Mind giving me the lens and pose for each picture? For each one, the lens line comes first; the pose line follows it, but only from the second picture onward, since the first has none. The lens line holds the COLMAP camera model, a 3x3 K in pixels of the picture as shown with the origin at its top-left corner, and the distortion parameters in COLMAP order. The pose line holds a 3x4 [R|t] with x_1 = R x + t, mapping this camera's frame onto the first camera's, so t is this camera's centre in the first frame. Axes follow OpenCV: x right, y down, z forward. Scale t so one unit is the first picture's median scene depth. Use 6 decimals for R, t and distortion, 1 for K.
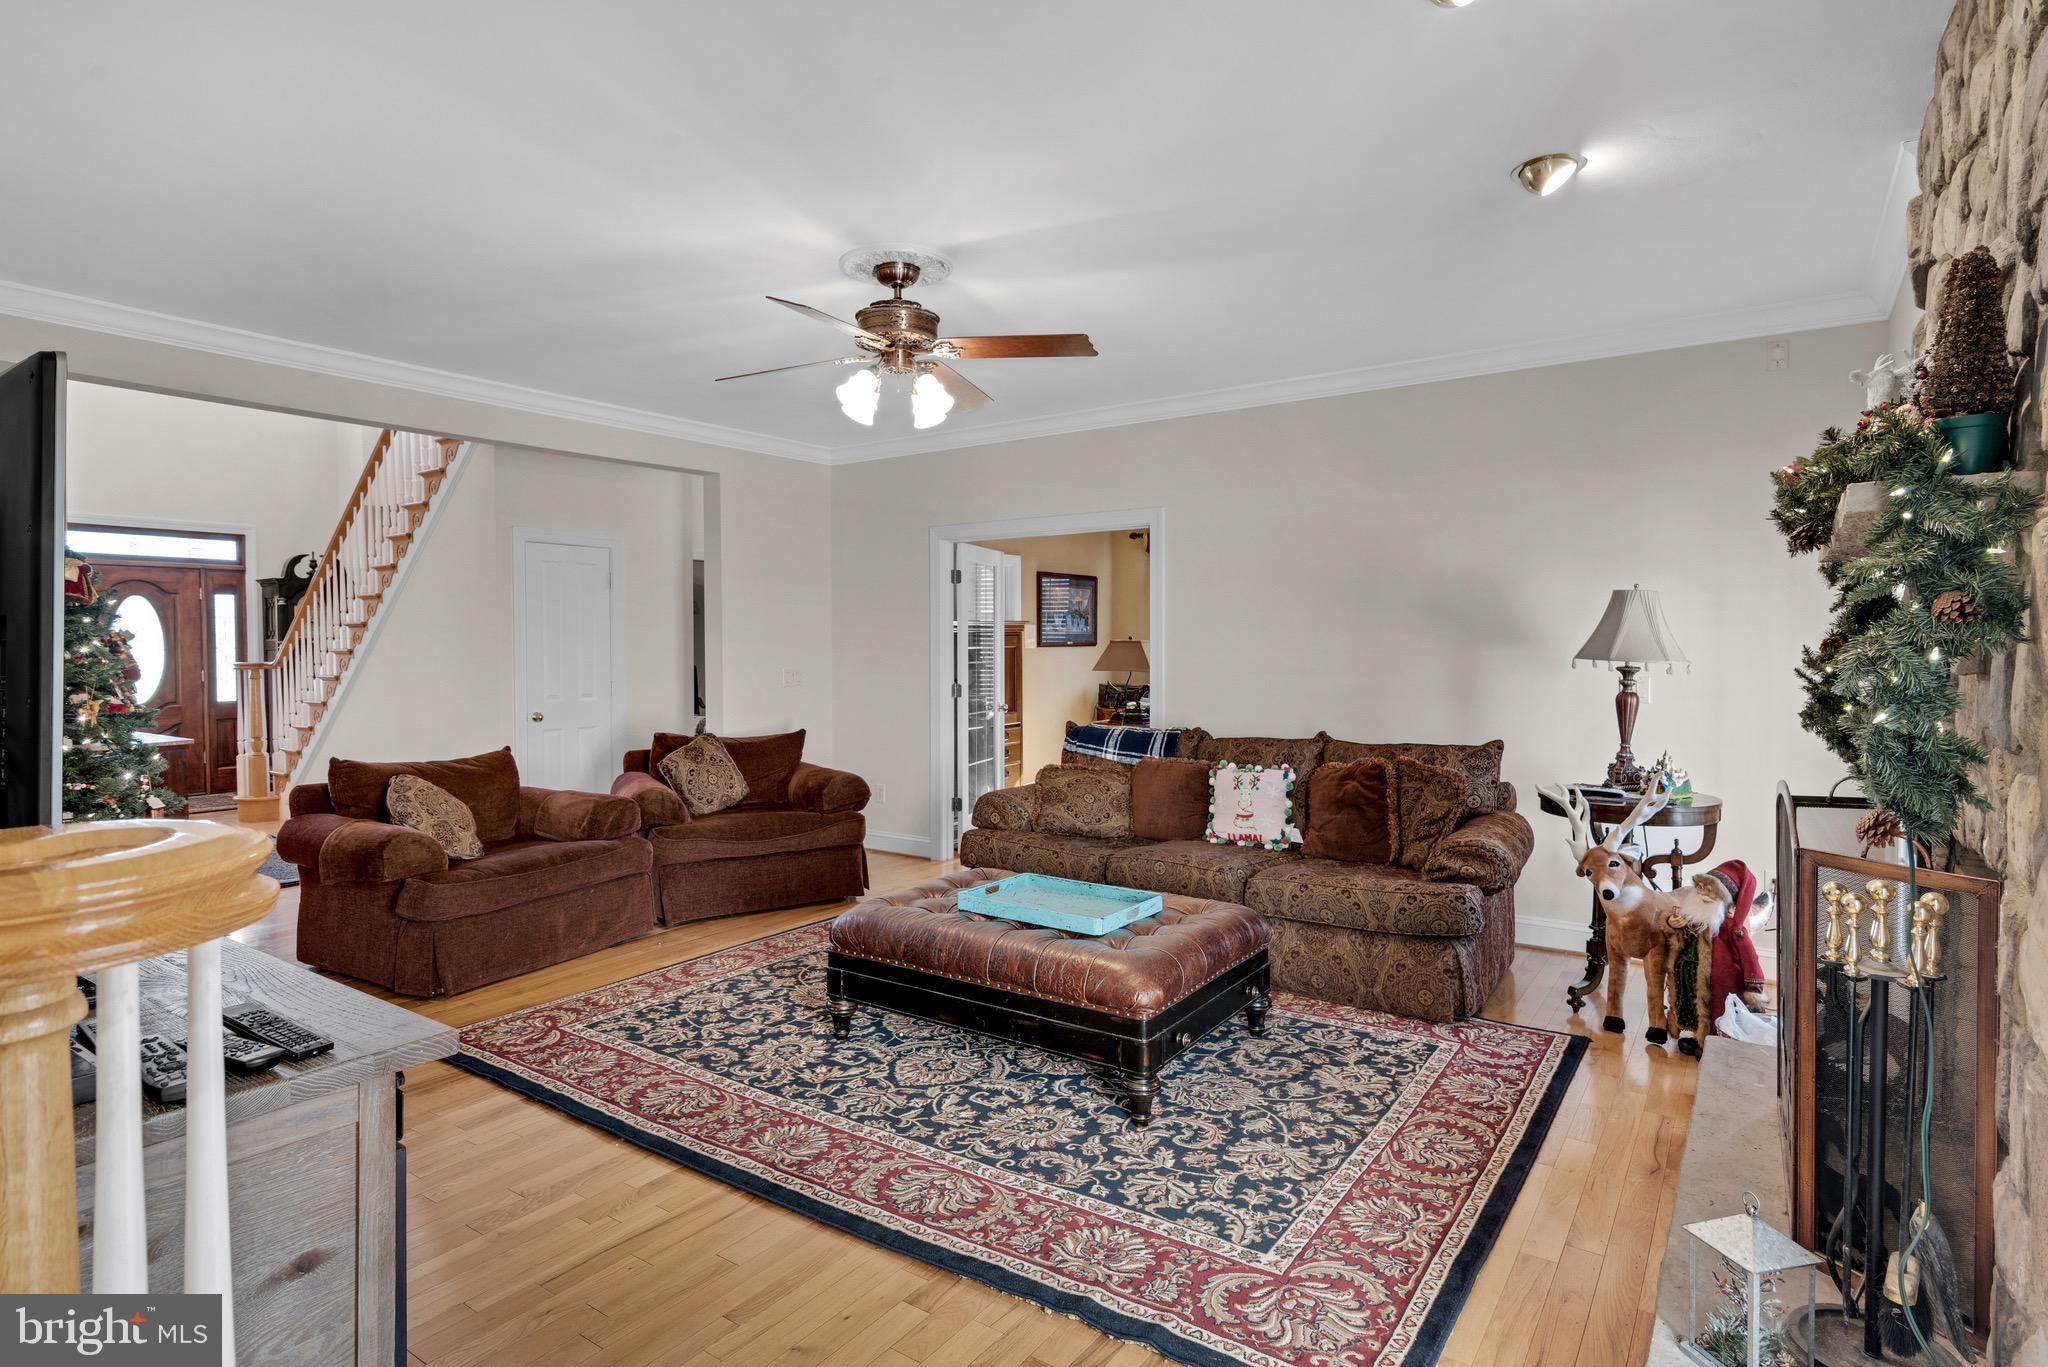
lens RADIAL K [[1081.2, 0, 1008.8], [0, 1081.2, 671.7], [0, 0, 1]] dist [-0.005937, 0.000156]
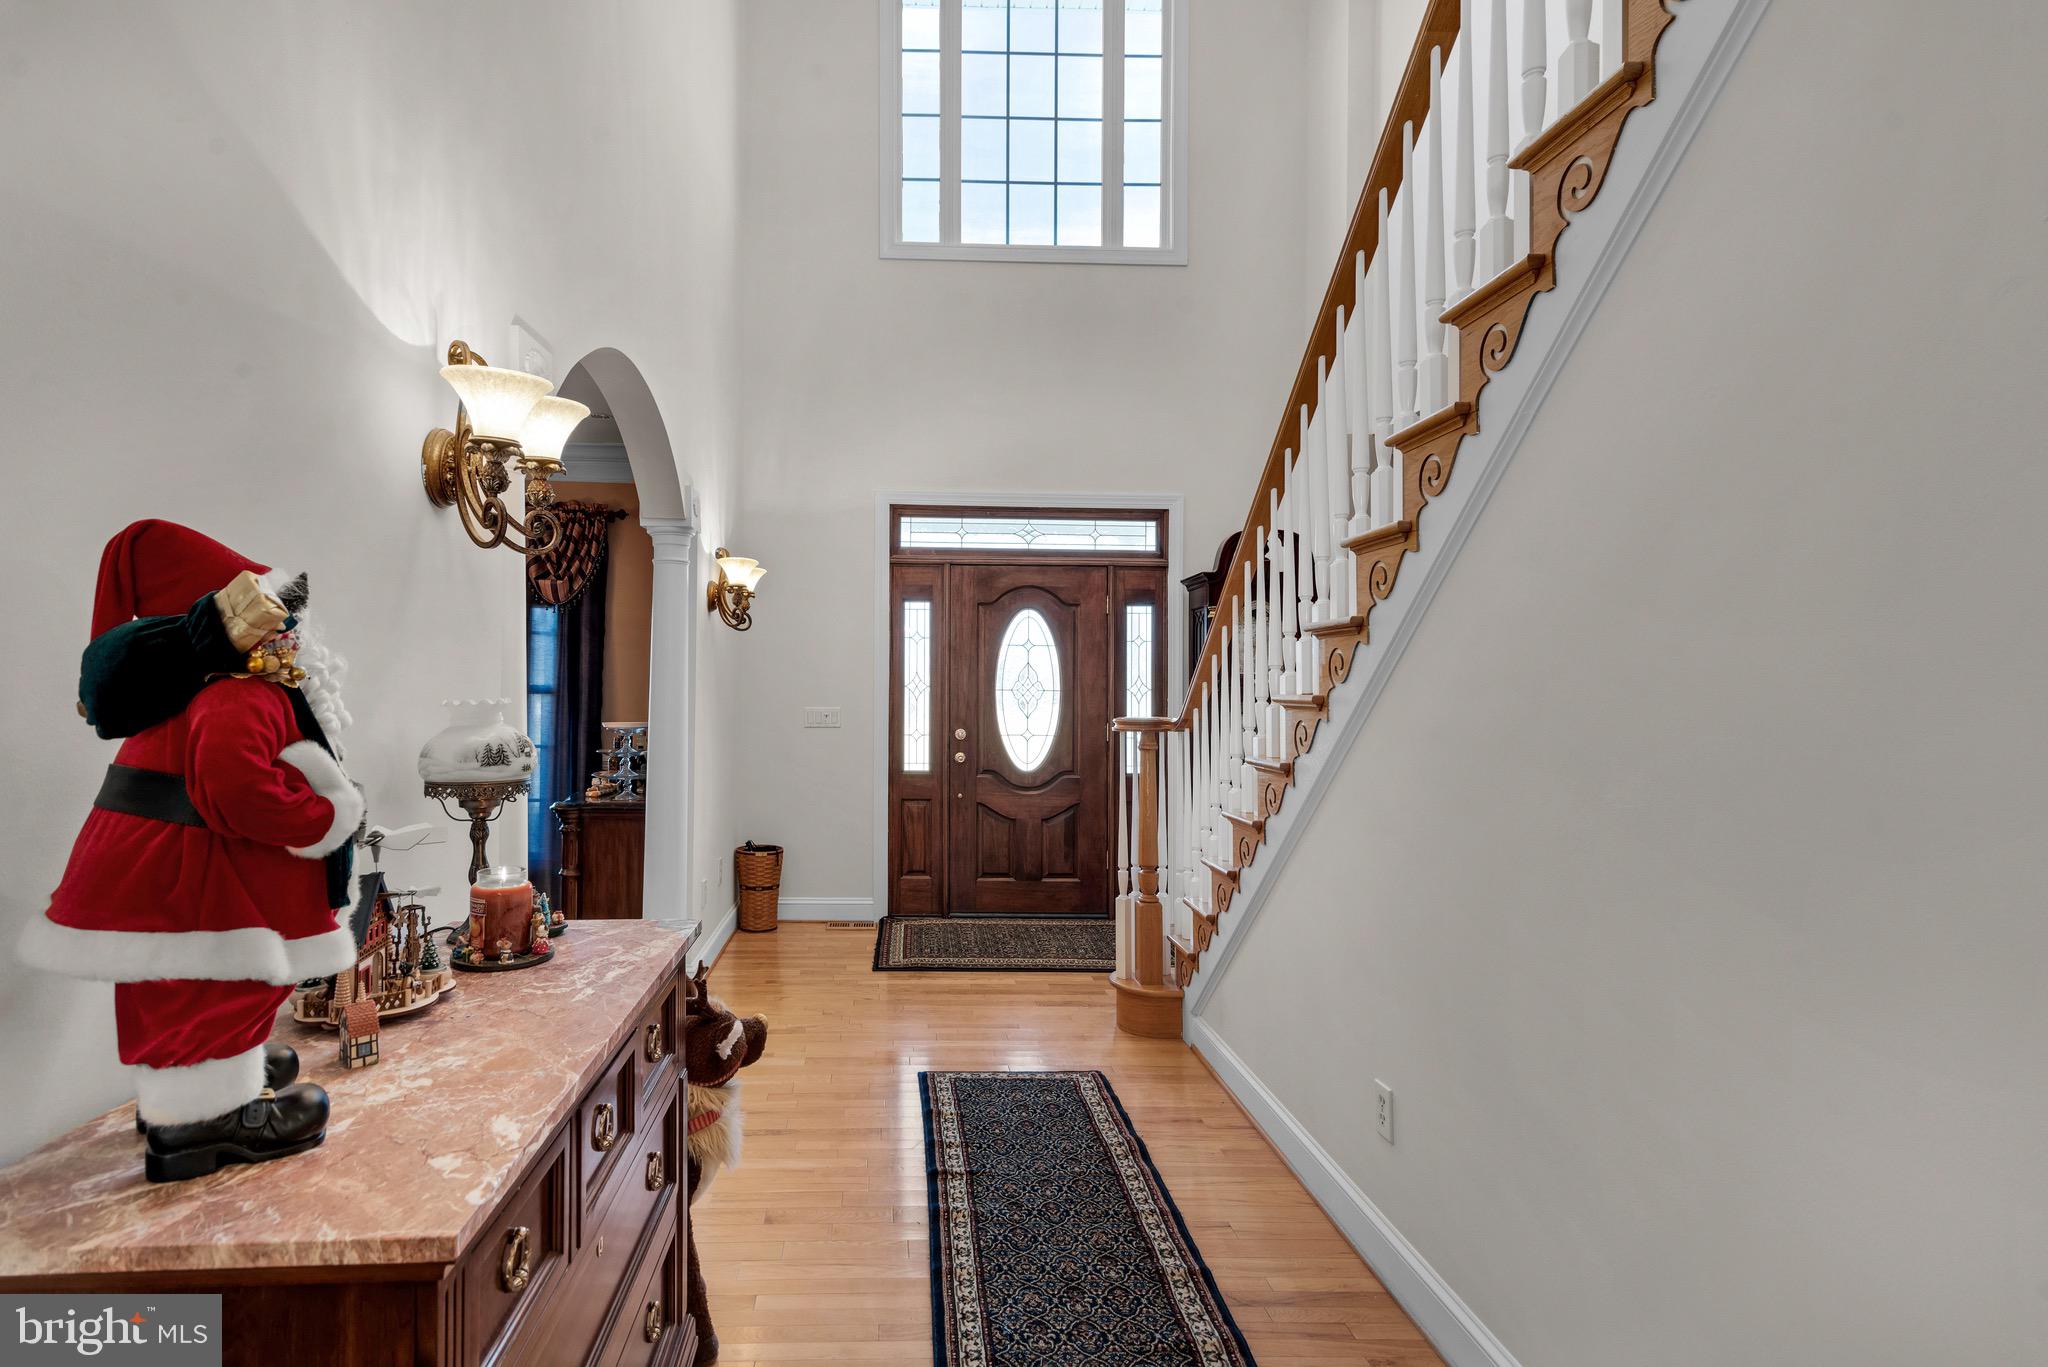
lens RADIAL K [[953.2, 0, 1021.3], [0, 953.2, 678.0], [0, 0, 1]] dist [-0.000540, -0.000605]
pose [[0.667431, -0.000118, -0.744671, -0.367399], [-0.024875, 0.999438, -0.022454, -0.014575], [0.744256, 0.033510, 0.667054, 0.595225]]
